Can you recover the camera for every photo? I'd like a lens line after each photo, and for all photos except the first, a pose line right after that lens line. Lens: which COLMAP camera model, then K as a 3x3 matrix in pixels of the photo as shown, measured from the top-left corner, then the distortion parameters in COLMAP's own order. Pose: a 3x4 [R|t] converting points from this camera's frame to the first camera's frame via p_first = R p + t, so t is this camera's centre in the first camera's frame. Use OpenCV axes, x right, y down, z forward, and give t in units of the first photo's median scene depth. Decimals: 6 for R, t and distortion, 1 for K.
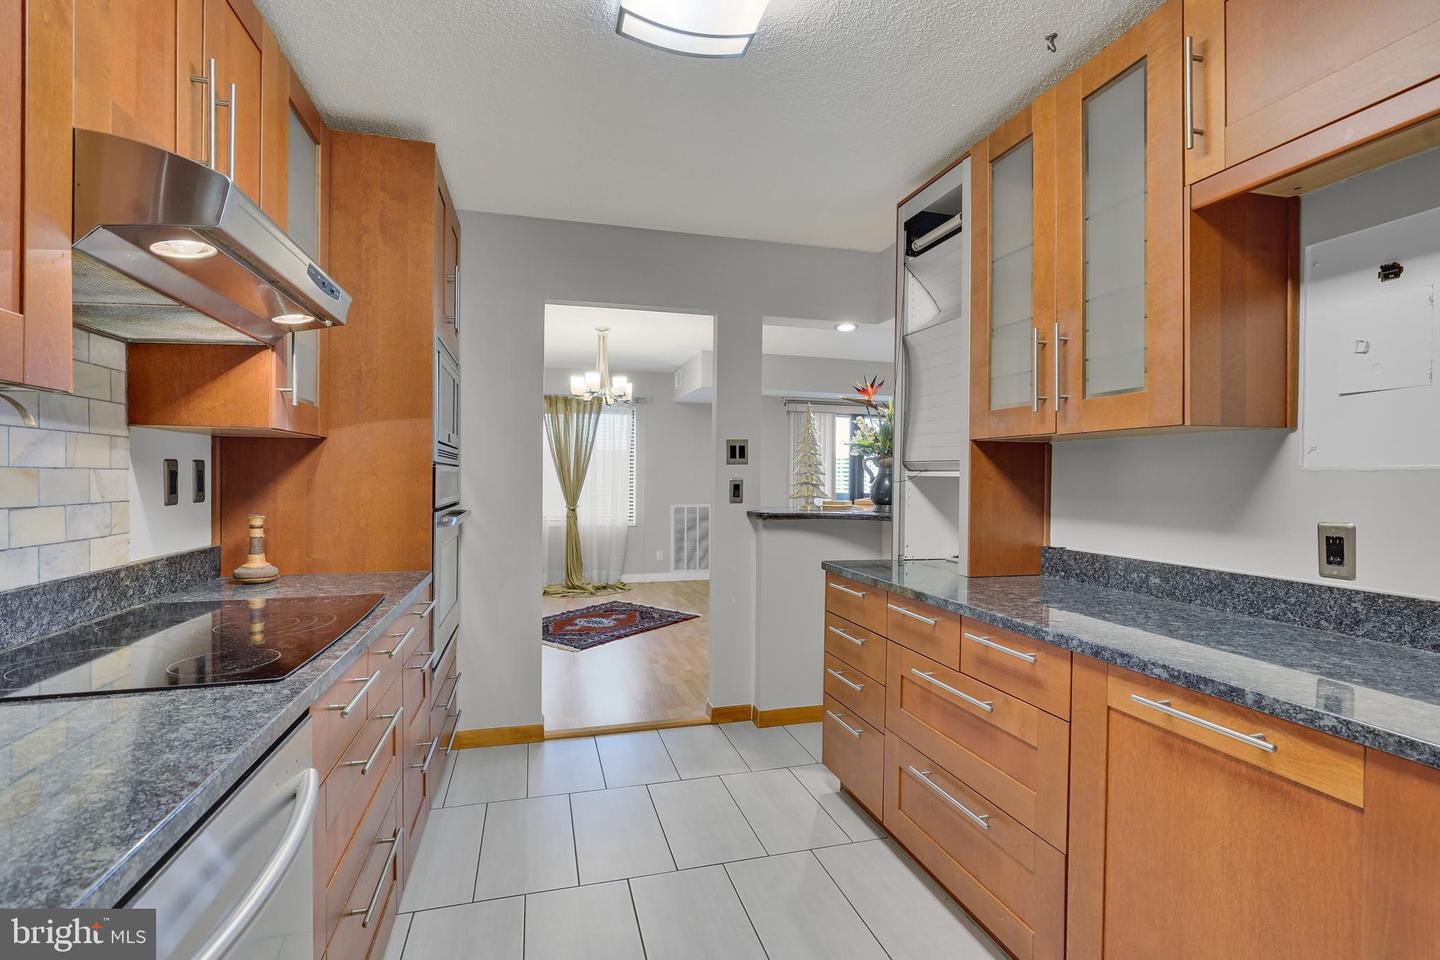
lens RADIAL K [[655.5, 0, 718.5], [0, 655.5, 478.7], [0, 0, 1]] dist [-0.003897, 0.000652]
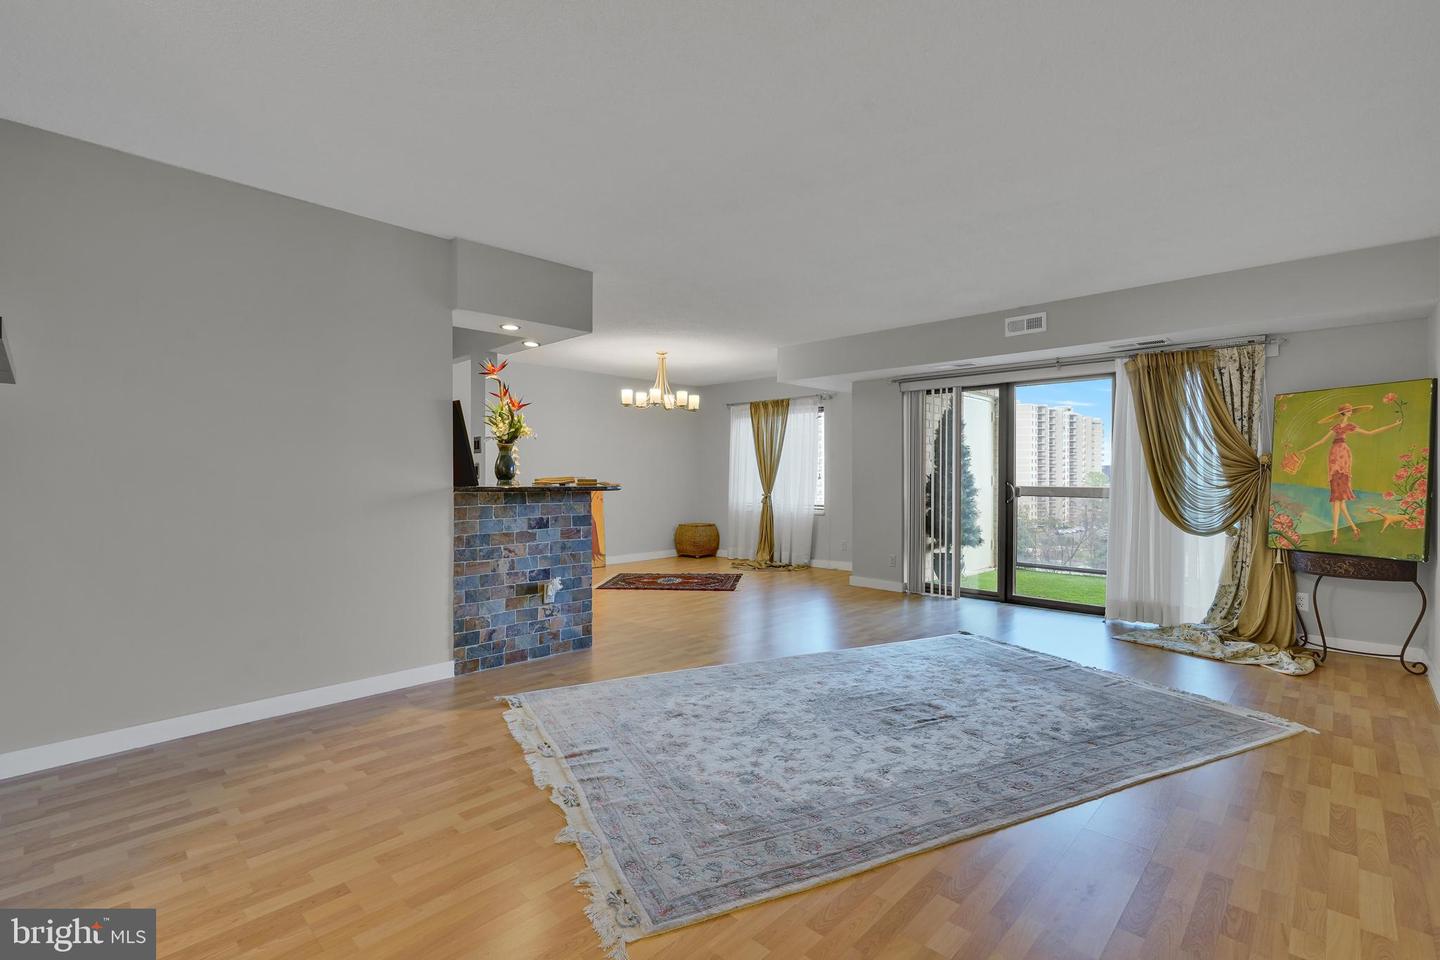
lens RADIAL K [[655.5, 0, 718.5], [0, 655.5, 478.7], [0, 0, 1]] dist [-0.003897, 0.000652]
pose [[0.526852, -0.002119, -0.849955, 3.456143], [0.000718, 0.999998, -0.002049, 0.082516], [0.849957, 0.000469, 0.526852, 1.447296]]
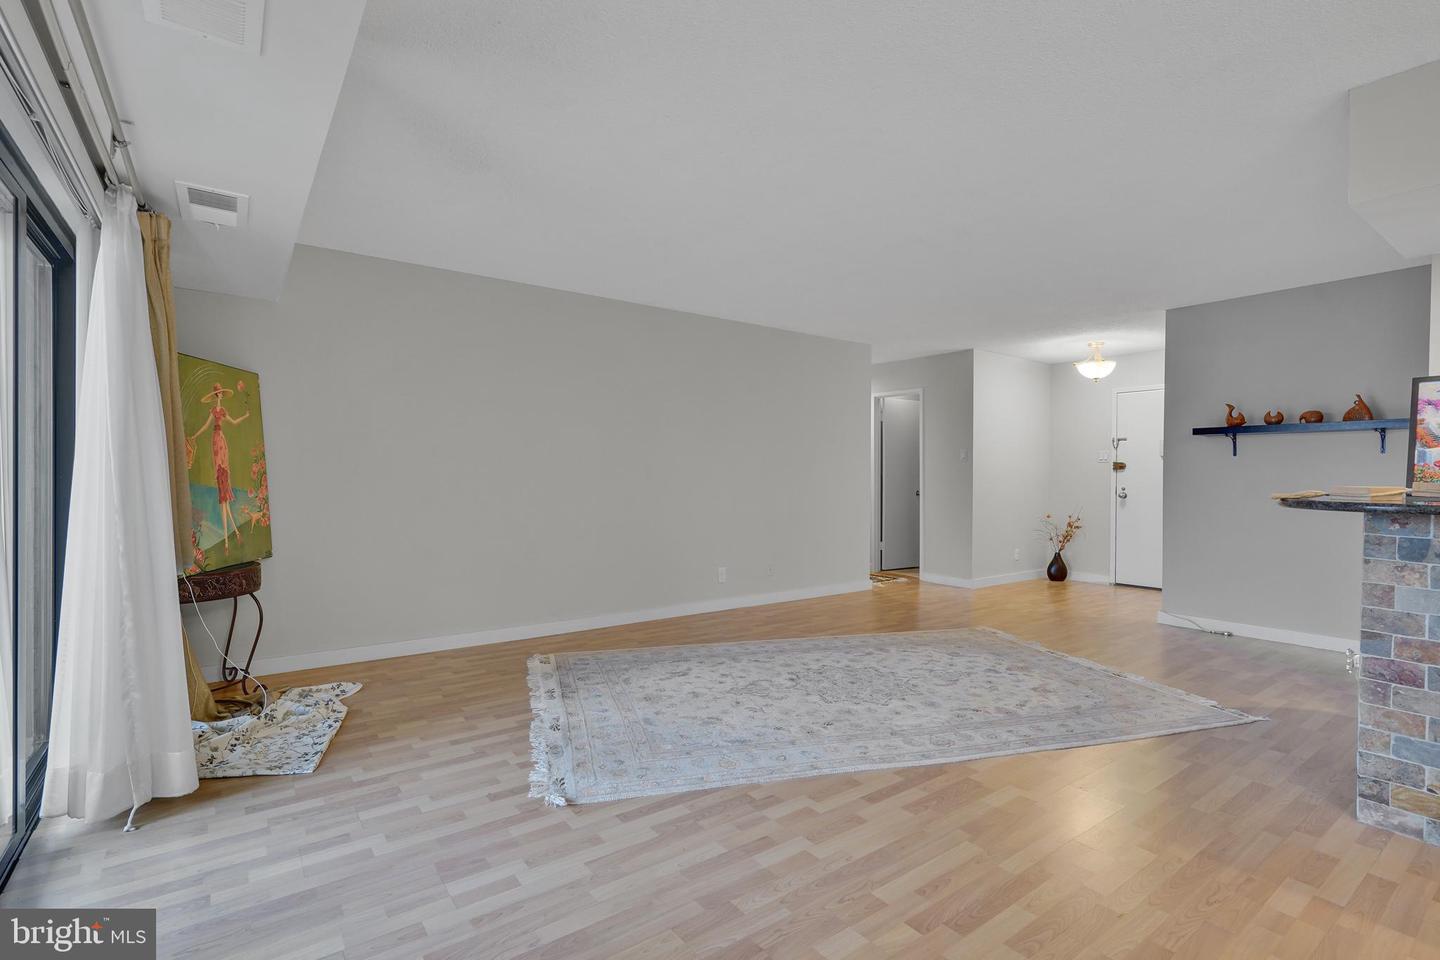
lens RADIAL K [[655.5, 0, 718.5], [0, 655.5, 478.7], [0, 0, 1]] dist [-0.003897, 0.000652]
pose [[-0.366849, -0.013386, 0.930184, -0.074237], [-0.006757, 0.999908, 0.011724, 0.054966], [-0.930256, -0.001984, -0.366906, 4.299405]]
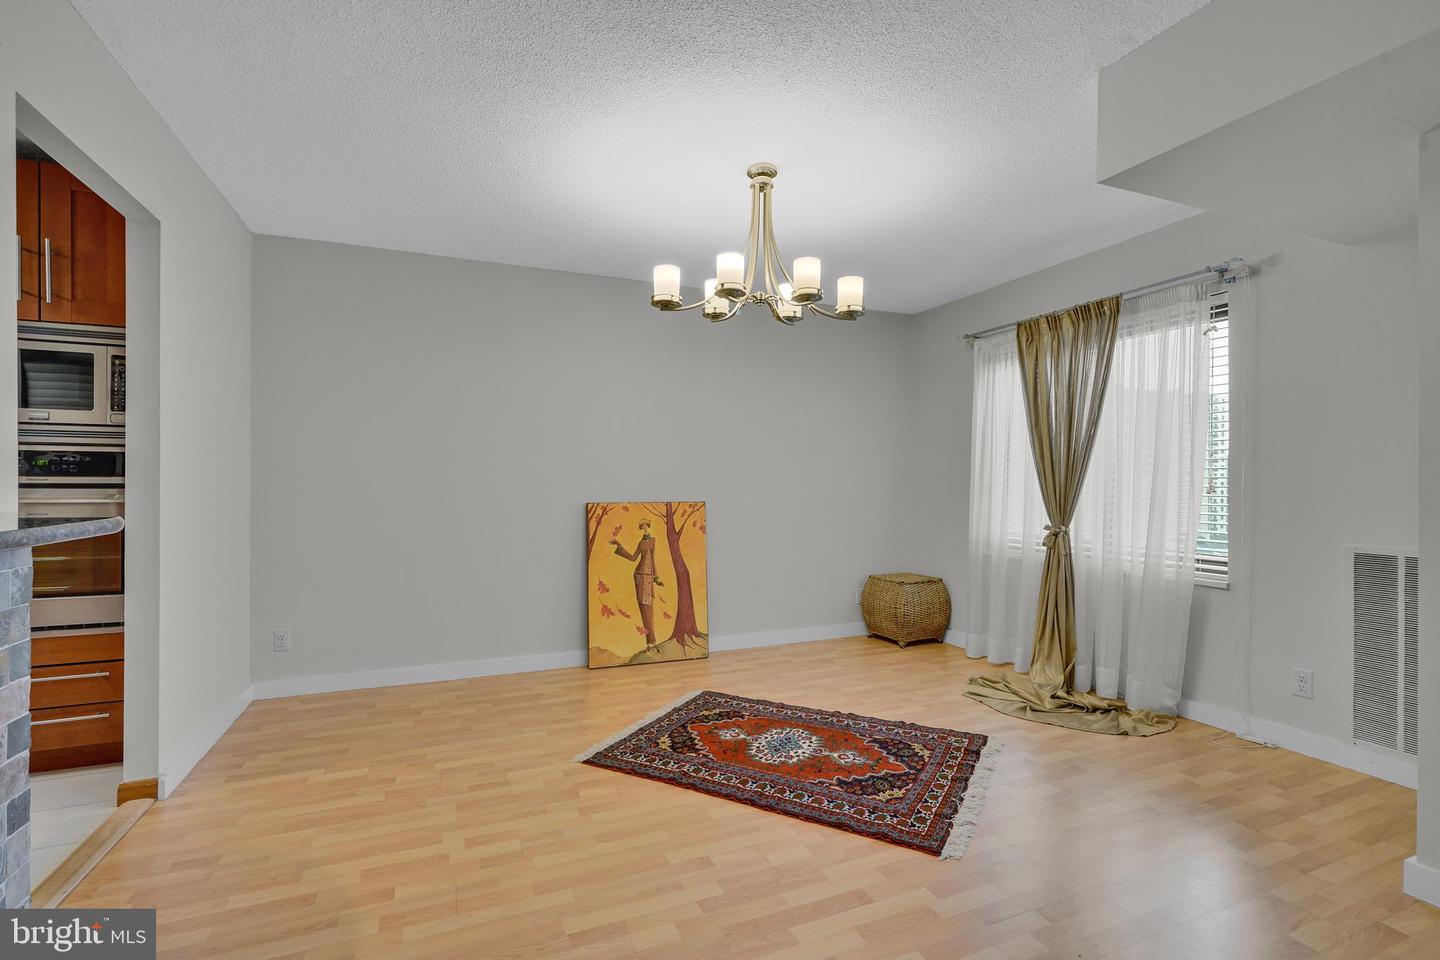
lens RADIAL K [[644.7, 0, 716.4], [0, 644.7, 478.6], [0, 0, 1]] dist [-0.007341, 0.000248]
pose [[0.138479, -0.007052, -0.990340, 1.119071], [-0.005157, 0.999956, -0.007842, 0.051490], [0.990352, 0.006193, 0.138436, 3.151102]]
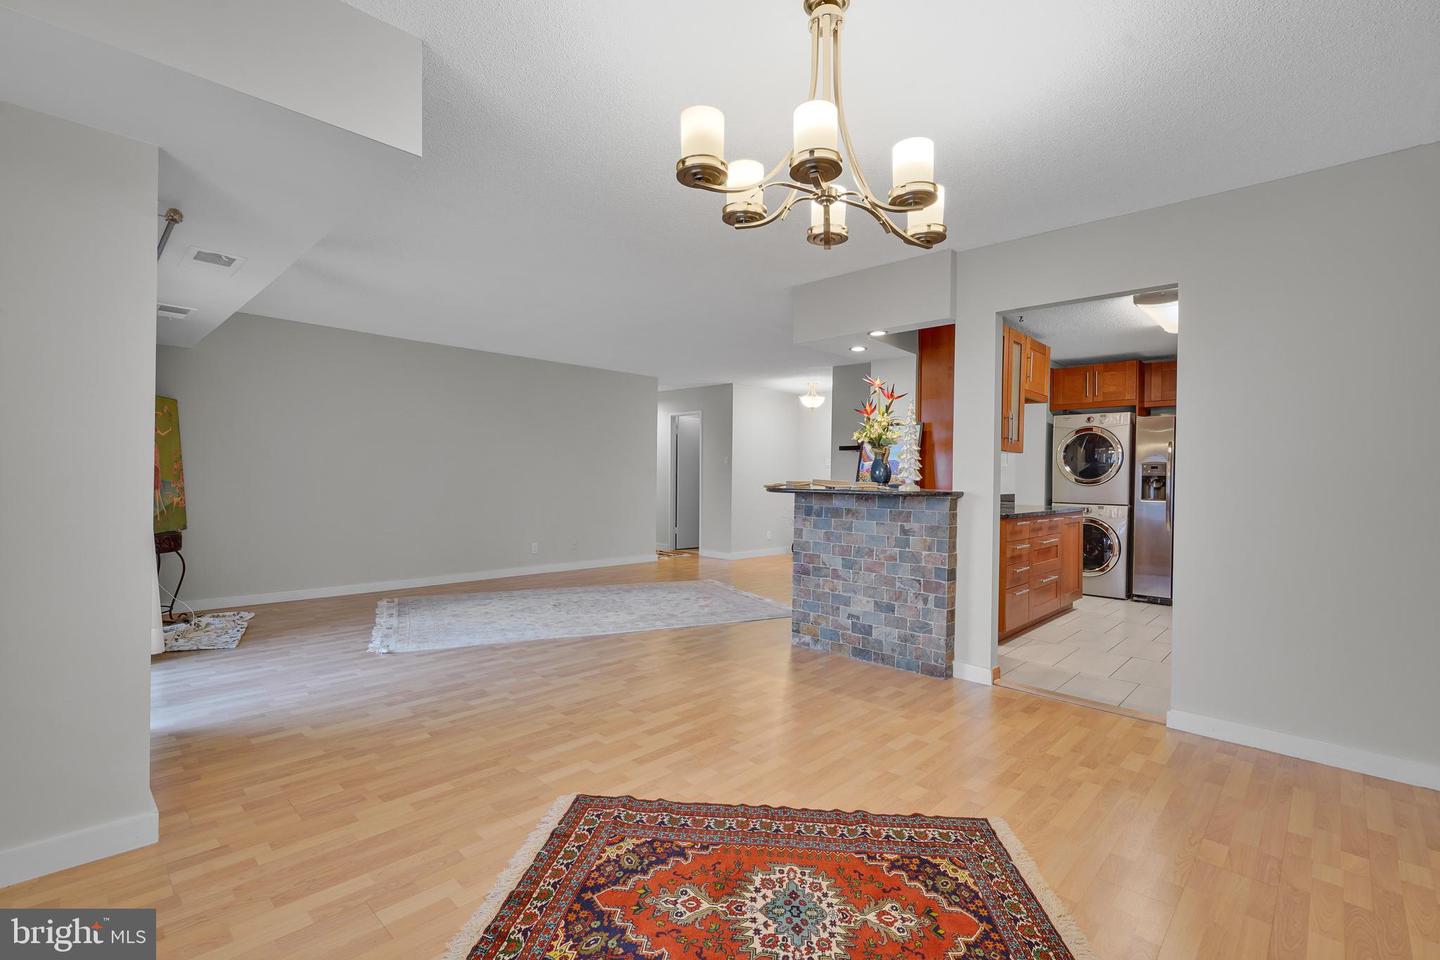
lens RADIAL K [[646.5, 0, 694.8], [0, 646.5, 481.5], [0, 0, 1]] dist [-0.002128, 0.000231]
pose [[-0.491194, -0.018324, 0.870858, -1.529281], [-0.015011, 0.999808, 0.012571, 0.051340], [-0.870921, -0.006897, -0.491375, 4.287520]]
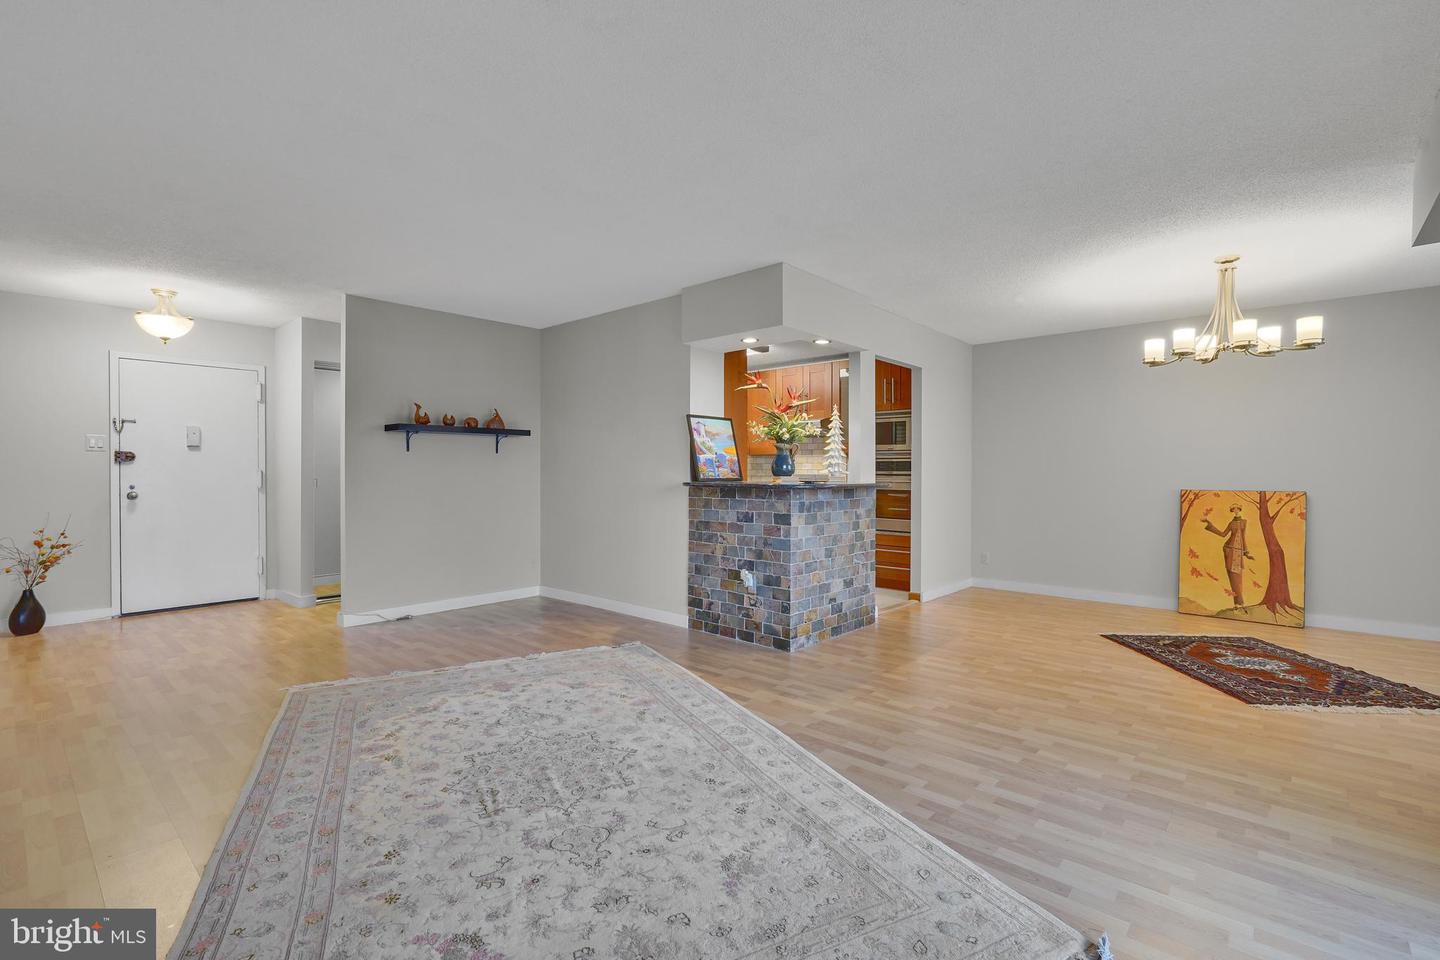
lens RADIAL K [[661.0, 0, 726.2], [0, 661.0, 480.3], [0, 0, 1]] dist [-0.003122, 0.000013]
pose [[-0.834148, -0.002054, -0.551537, 2.480424], [-0.008262, 0.999927, 0.008773, 0.070608], [0.551479, 0.011875, -0.834104, 4.613522]]
